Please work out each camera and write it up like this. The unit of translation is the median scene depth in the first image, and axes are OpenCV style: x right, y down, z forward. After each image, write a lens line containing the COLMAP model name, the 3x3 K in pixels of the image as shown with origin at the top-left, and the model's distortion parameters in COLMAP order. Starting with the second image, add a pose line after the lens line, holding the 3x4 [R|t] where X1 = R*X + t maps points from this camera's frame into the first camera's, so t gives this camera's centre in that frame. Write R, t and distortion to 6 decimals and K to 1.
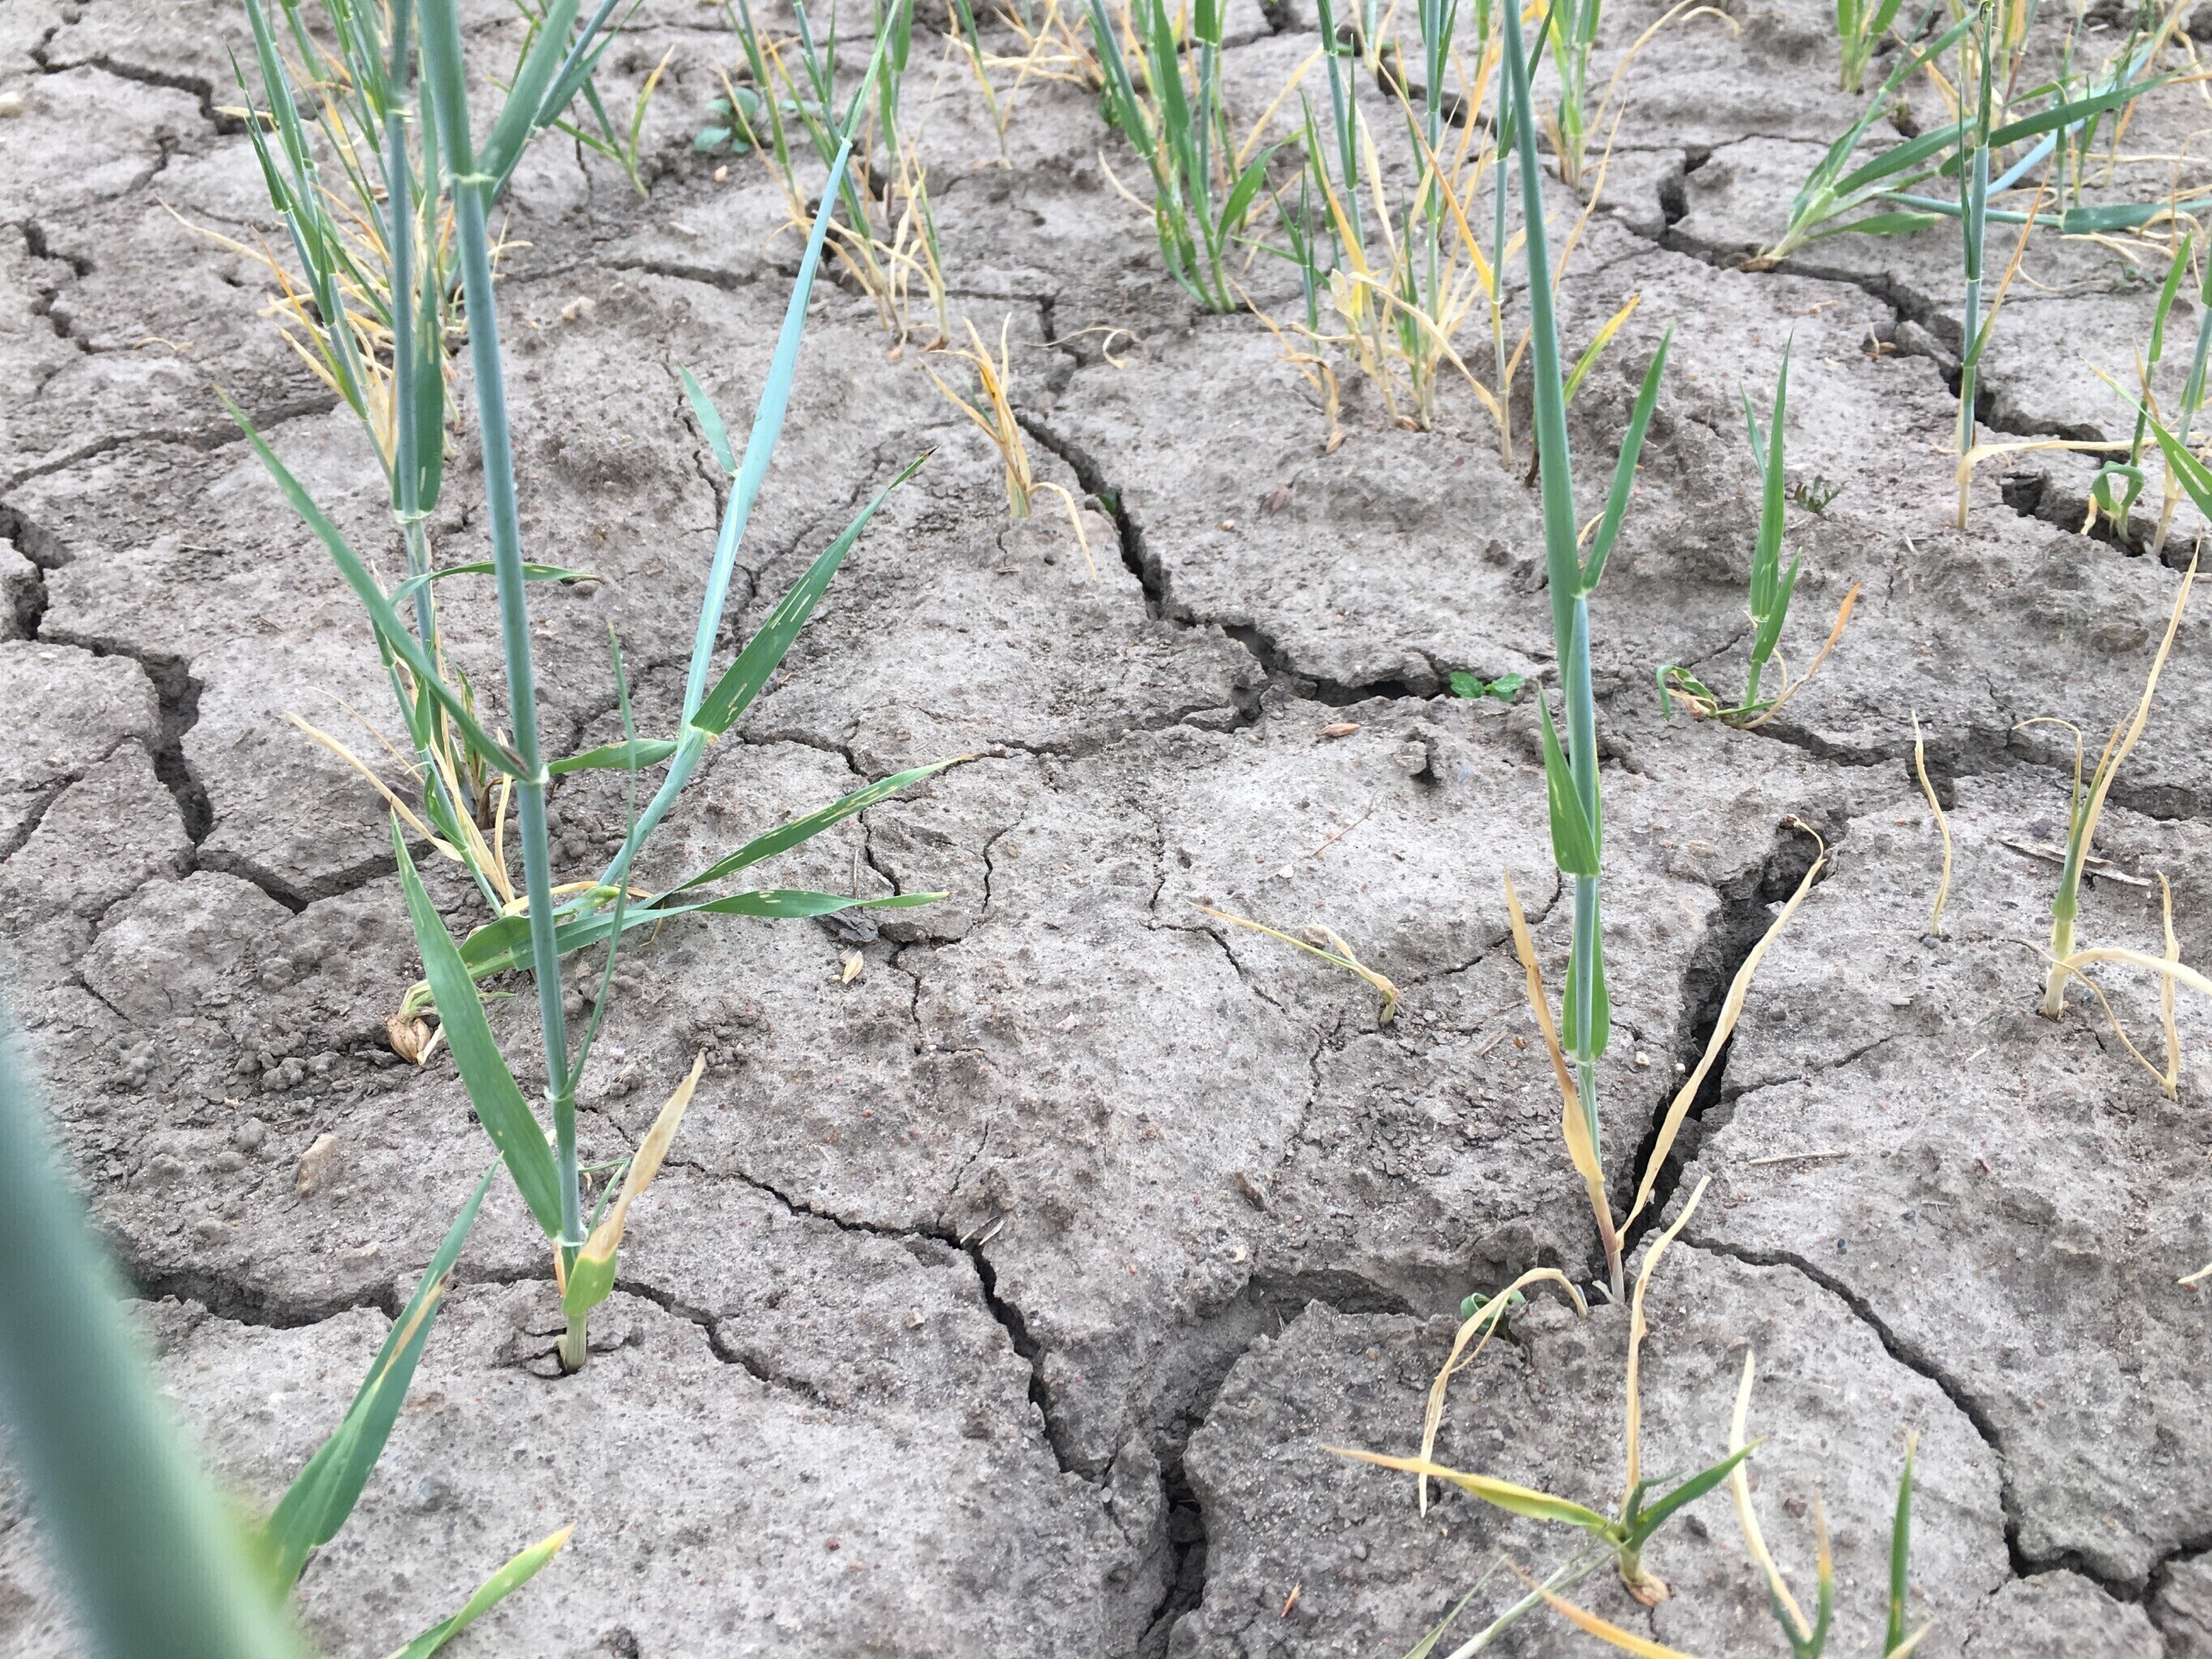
lens RADIAL K [[1854.5, 0, 1105.9], [0, 1854.5, 830.2], [0, 0, 1]] dist [-0.000901, -0.000665]
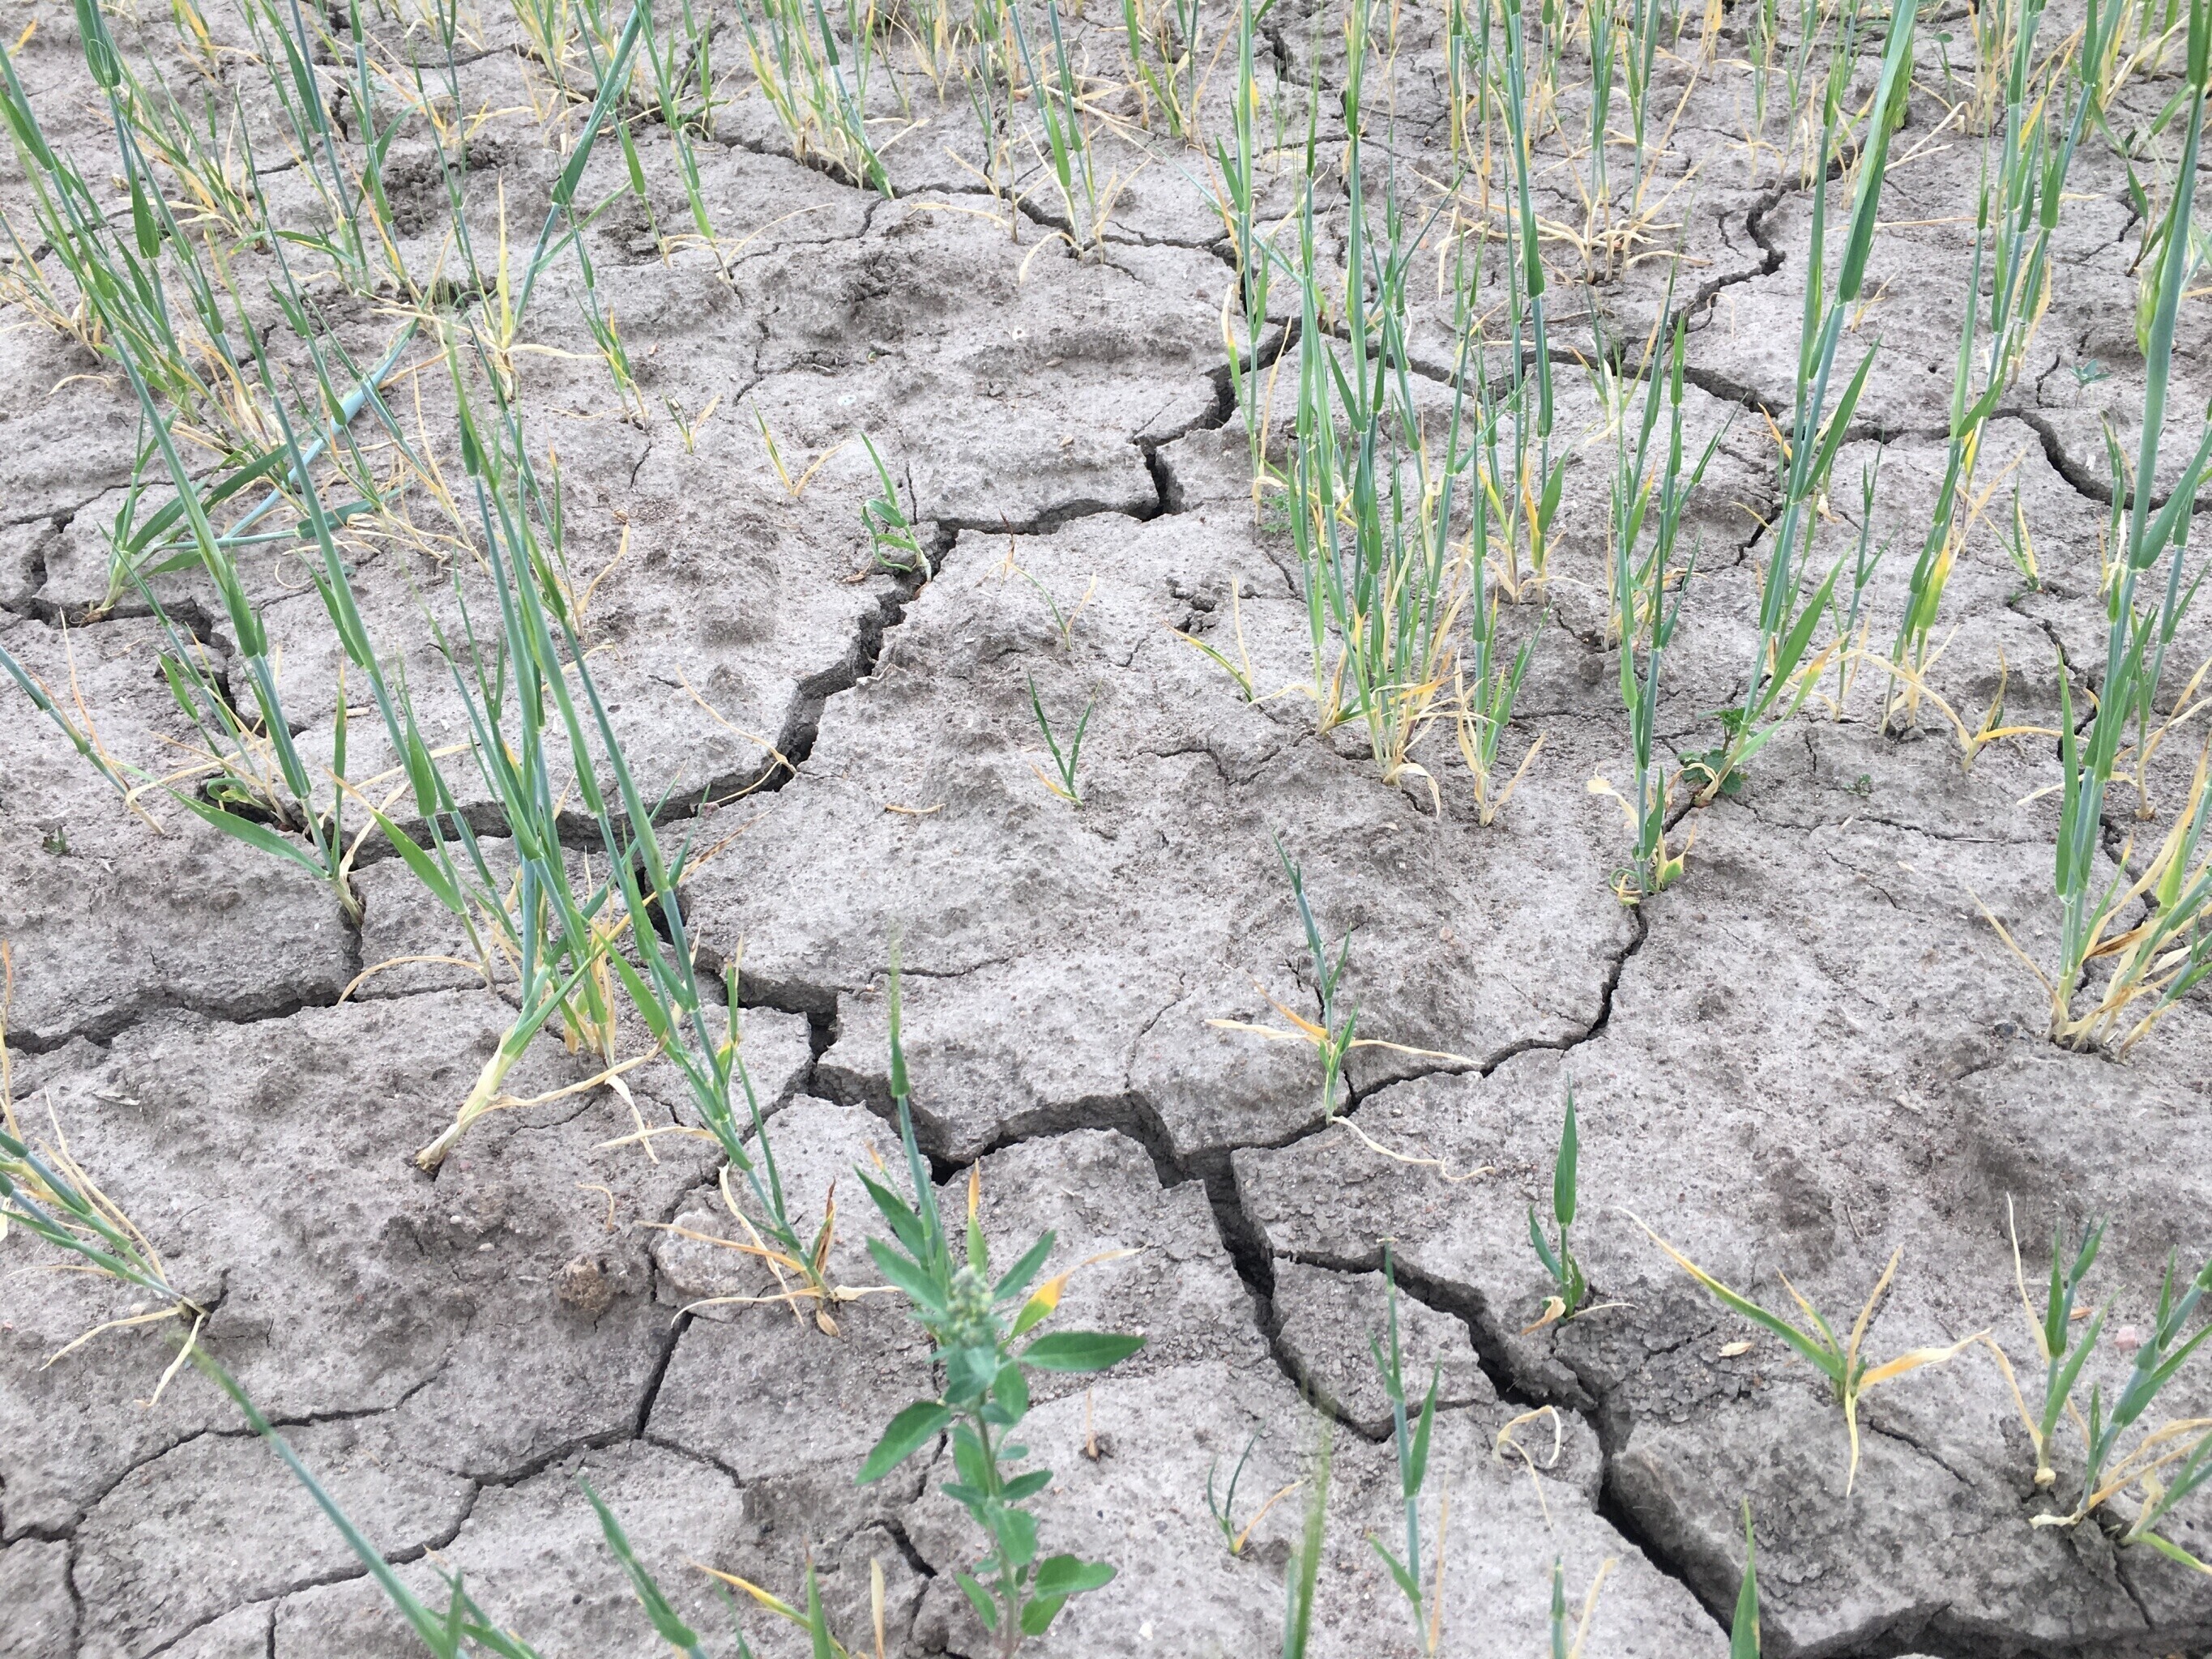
lens RADIAL K [[1854.5, 0, 1105.9], [0, 1854.5, 828.6], [0, 0, 1]] dist [-0.000901, -0.000665]
pose [[0.871289, -0.337742, 0.356070, 0.465308], [0.325955, 0.940638, 0.094622, -0.046678], [-0.366891, 0.033619, 0.929656, -0.531768]]
